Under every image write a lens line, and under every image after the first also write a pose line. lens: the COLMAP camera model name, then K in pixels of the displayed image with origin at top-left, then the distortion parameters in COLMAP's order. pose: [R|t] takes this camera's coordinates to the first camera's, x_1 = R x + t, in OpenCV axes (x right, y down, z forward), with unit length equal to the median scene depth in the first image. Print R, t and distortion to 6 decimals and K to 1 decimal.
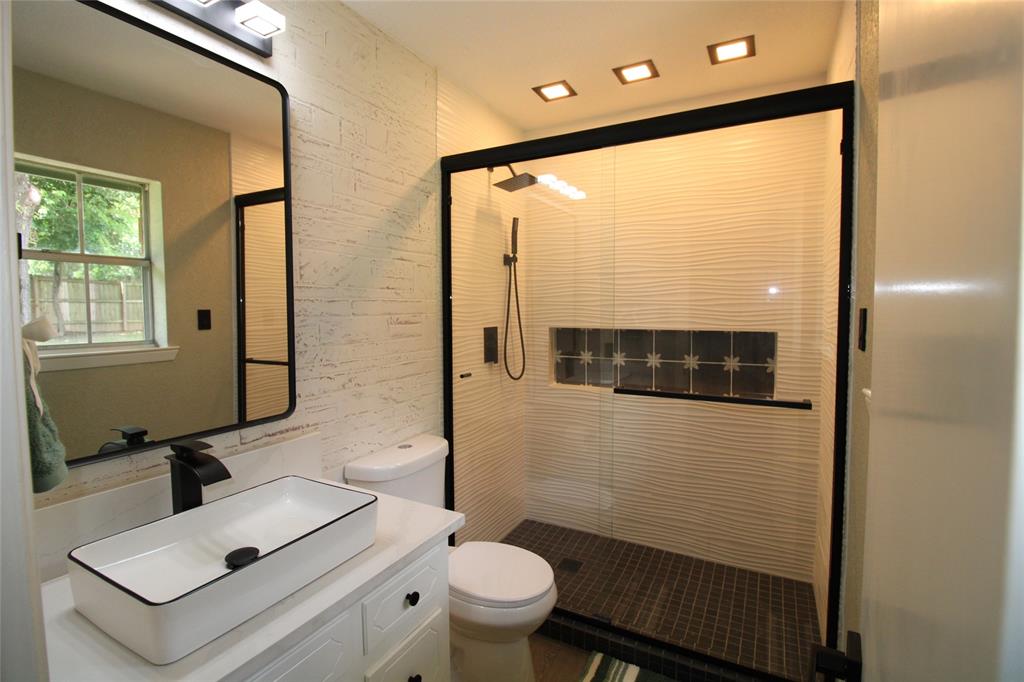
lens RADIAL K [[476.5, 0, 510.4], [0, 476.5, 334.9], [0, 0, 1]] dist [-0.013654, -0.005419]
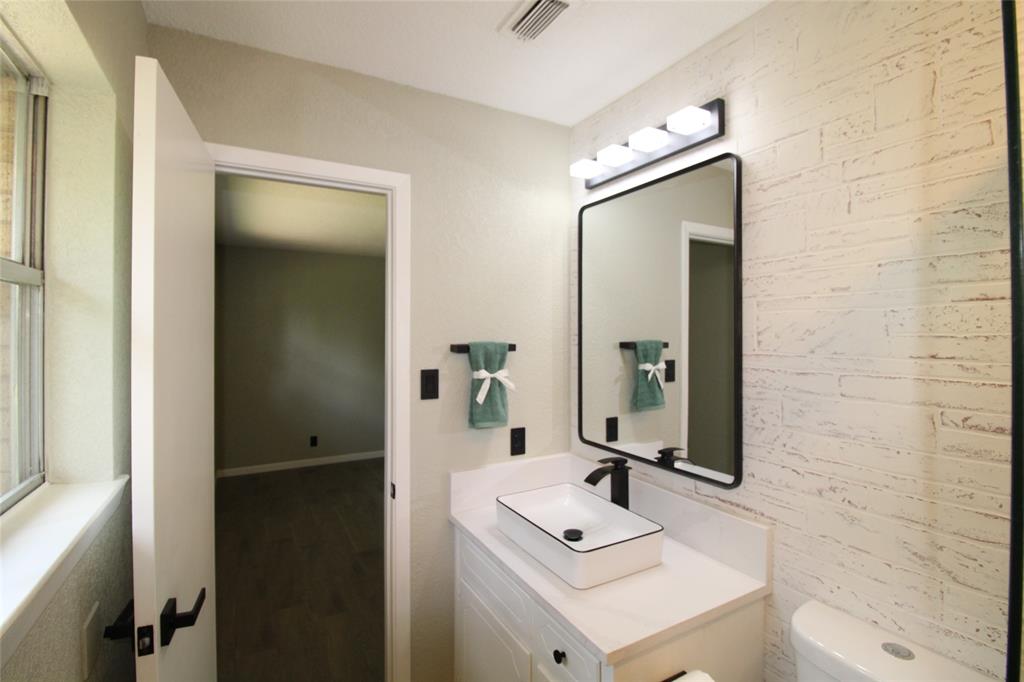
lens RADIAL K [[476.5, 0, 510.4], [0, 476.5, 334.9], [0, 0, 1]] dist [-0.013654, -0.005419]
pose [[-0.544153, 0.004110, -0.838976, 0.538354], [-0.047304, 0.998247, 0.035571, -0.142673], [0.837651, 0.059043, -0.543005, 1.051663]]
